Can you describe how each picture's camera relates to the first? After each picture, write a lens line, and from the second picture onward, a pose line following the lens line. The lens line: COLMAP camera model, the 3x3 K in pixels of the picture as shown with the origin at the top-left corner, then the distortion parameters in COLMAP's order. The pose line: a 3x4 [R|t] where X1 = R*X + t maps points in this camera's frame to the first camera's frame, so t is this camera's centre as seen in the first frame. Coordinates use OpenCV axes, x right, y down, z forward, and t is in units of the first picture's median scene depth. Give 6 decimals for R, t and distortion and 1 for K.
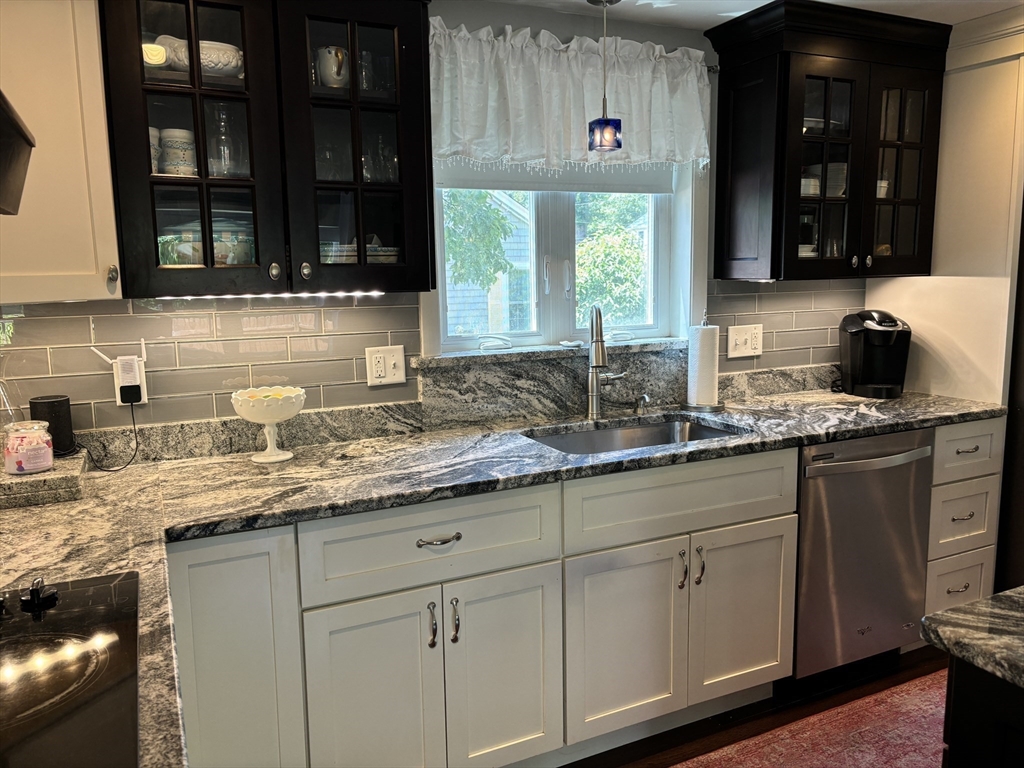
lens RADIAL K [[768.6, 0, 525.3], [0, 768.6, 381.2], [0, 0, 1]] dist [0.072138, -0.085104]
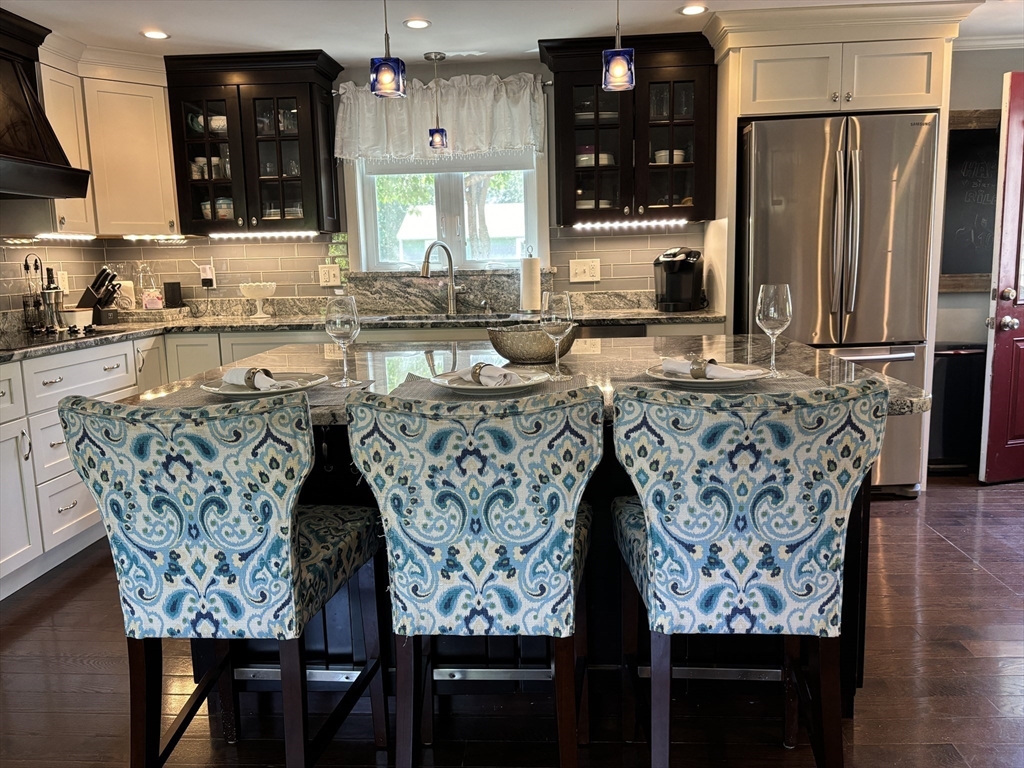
lens RADIAL K [[768.6, 0, 515.0], [0, 768.6, 378.6], [0, 0, 1]] dist [0.072138, -0.085104]
pose [[0.869689, 0.070273, -0.488571, 1.062490], [-0.059438, 0.997521, 0.037673, 0.122271], [0.490008, -0.003724, 0.871710, -0.365235]]
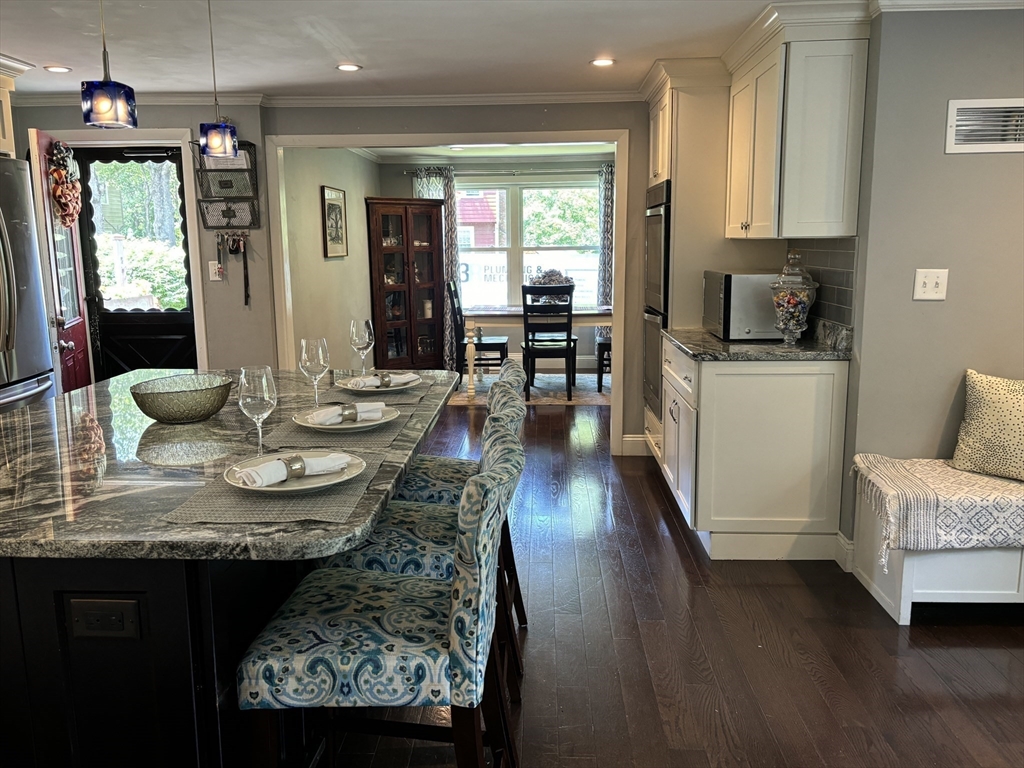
lens RADIAL K [[811.0, 0, 512.6], [0, 811.0, 377.4], [0, 0, 1]] dist [0.058647, -0.068032]
pose [[0.477208, -0.135678, 0.868253, 0.042297], [0.128733, 0.988144, 0.083659, 0.061762], [-0.869310, 0.071850, 0.489017, -0.341053]]
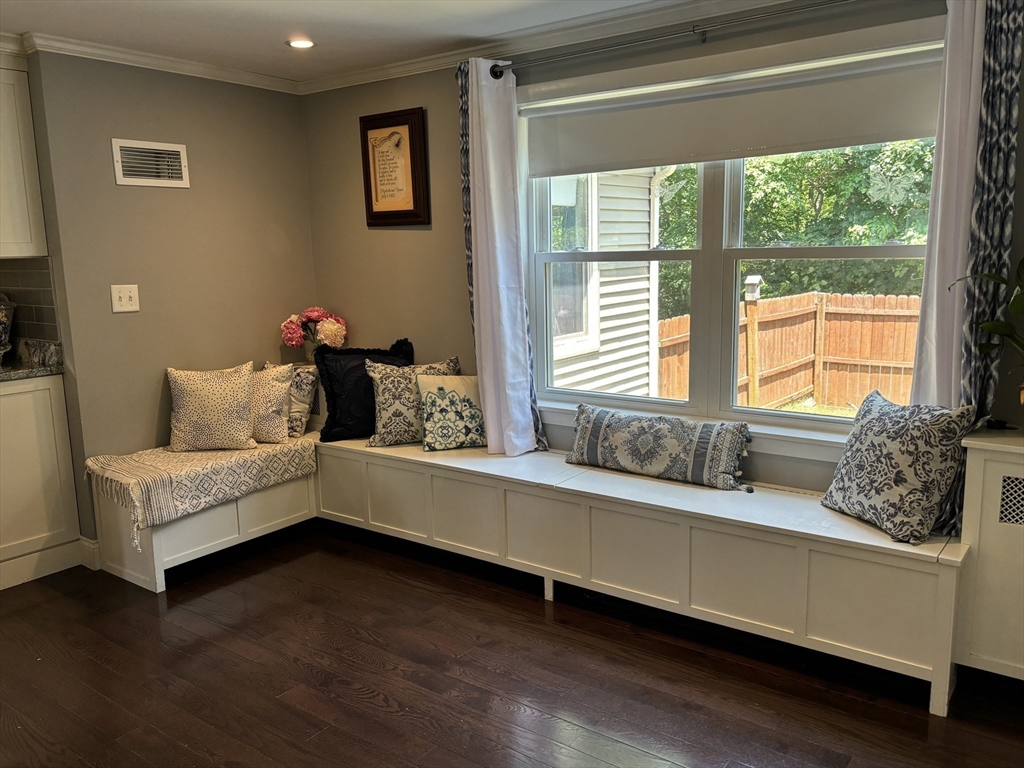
lens RADIAL K [[811.0, 0, 515.8], [0, 811.0, 385.5], [0, 0, 1]] dist [0.058647, -0.068032]
pose [[-0.461486, -0.123383, 0.878526, -0.137397], [0.154825, 0.963883, 0.216700, 0.050530], [-0.873533, 0.236021, -0.425715, -0.245516]]
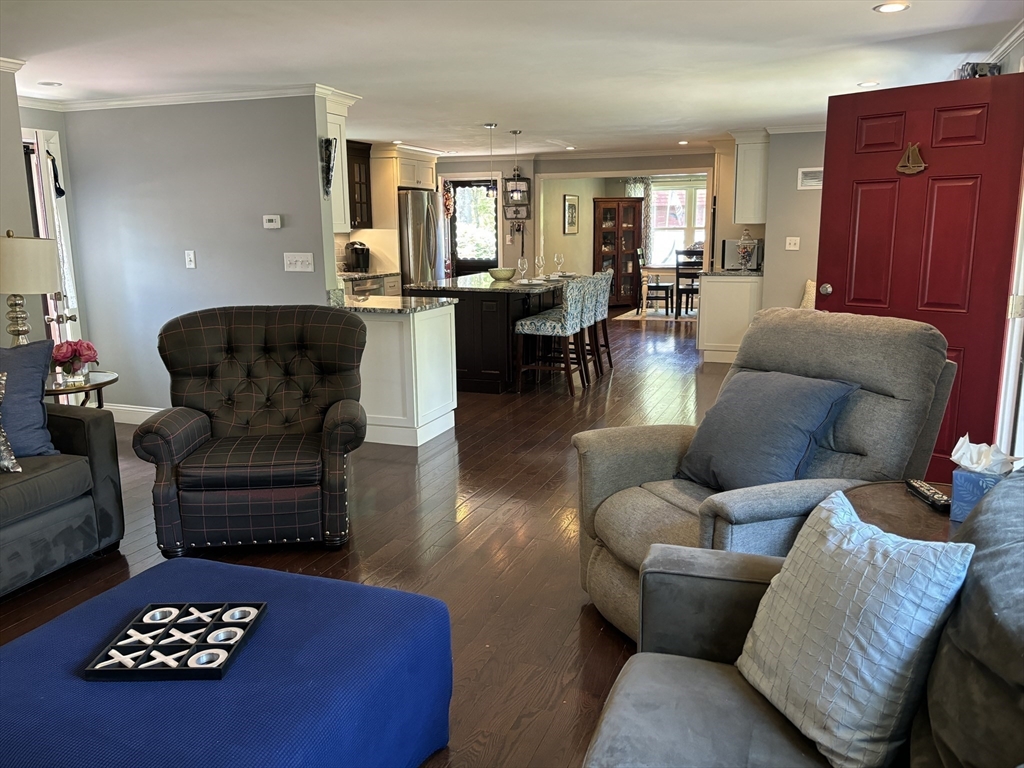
lens RADIAL K [[811.0, 0, 515.4], [0, 811.0, 376.5], [0, 0, 1]] dist [0.058647, -0.068032]
pose [[0.733120, -0.117340, 0.669900, -1.363195], [0.095105, 0.993013, 0.069857, 0.285238], [-0.673416, 0.012497, 0.739158, -1.821501]]
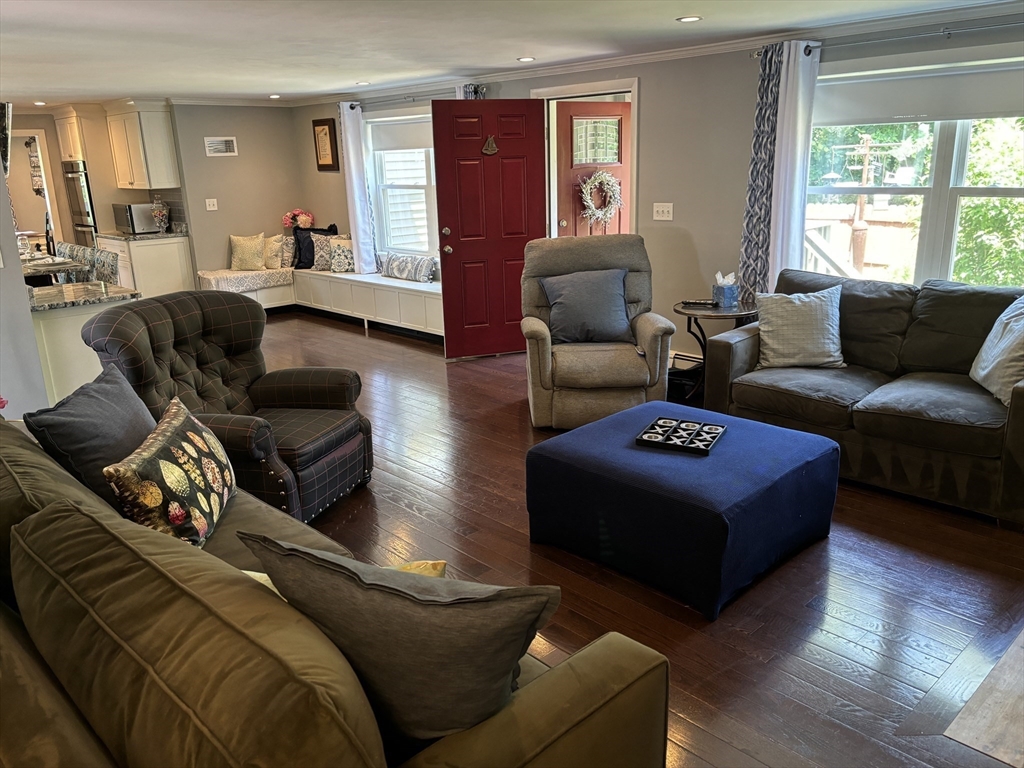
lens RADIAL K [[811.0, 0, 507.2], [0, 811.0, 386.2], [0, 0, 1]] dist [0.058647, -0.068032]
pose [[-0.289936, -0.237150, 0.927199, -2.254698], [0.172182, 0.940079, 0.294286, 0.028179], [-0.941430, 0.244971, -0.231730, -0.480321]]
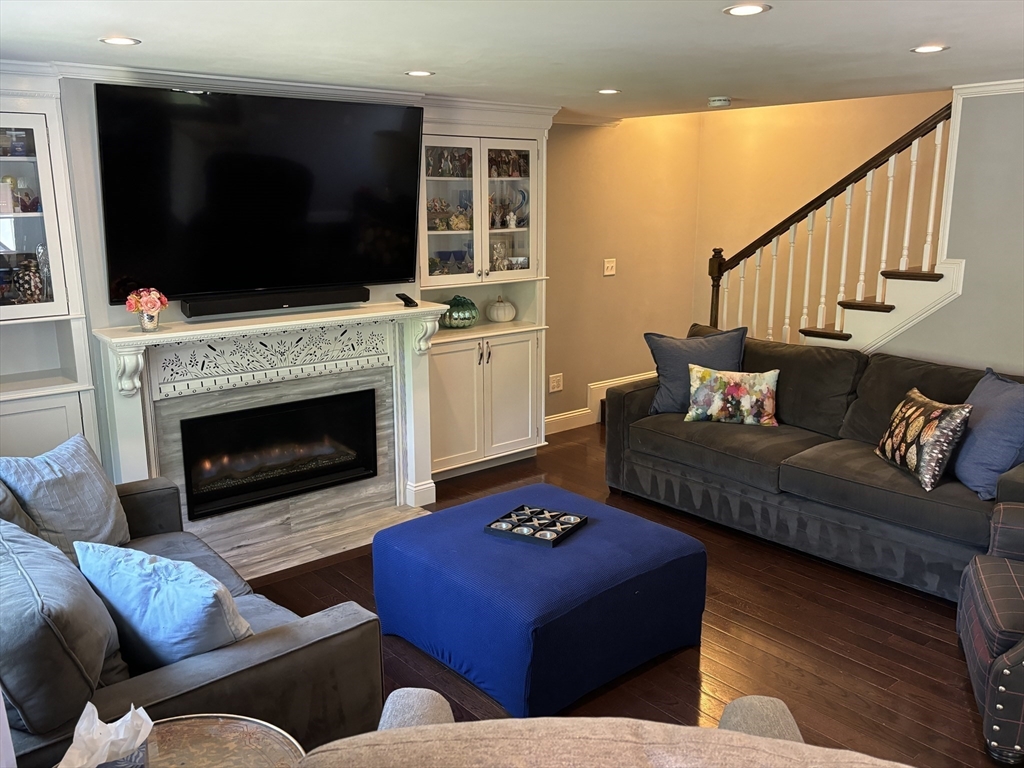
lens RADIAL K [[854.1, 0, 503.7], [0, 854.1, 386.0], [0, 0, 1]] dist [0.080229, -0.101908]
pose [[0.235565, 0.227976, -0.944741, 0.078635], [-0.137537, 0.970134, 0.199810, 0.078511], [0.962077, 0.082869, 0.259885, -1.440480]]
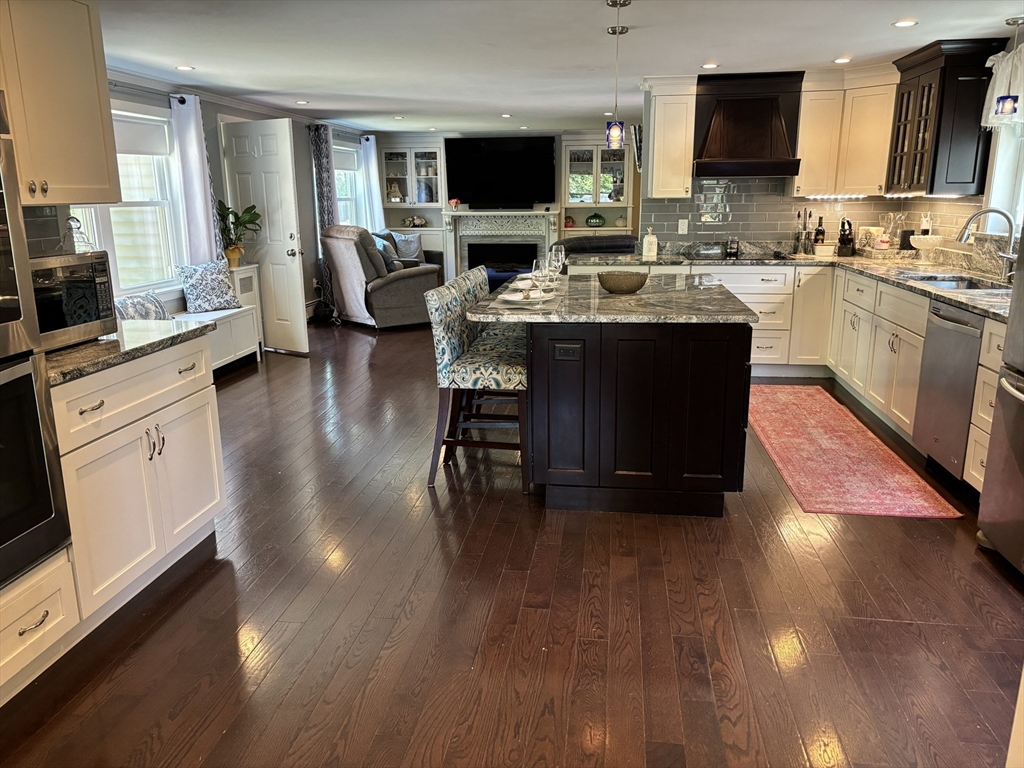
lens RADIAL K [[768.6, 0, 514.2], [0, 768.6, 385.0], [0, 0, 1]] dist [0.072138, -0.085104]
pose [[-0.551272, 0.220501, -0.804661, 2.100597], [-0.103201, 0.939016, 0.328021, -0.186094], [0.827918, 0.263871, -0.494897, 1.074367]]
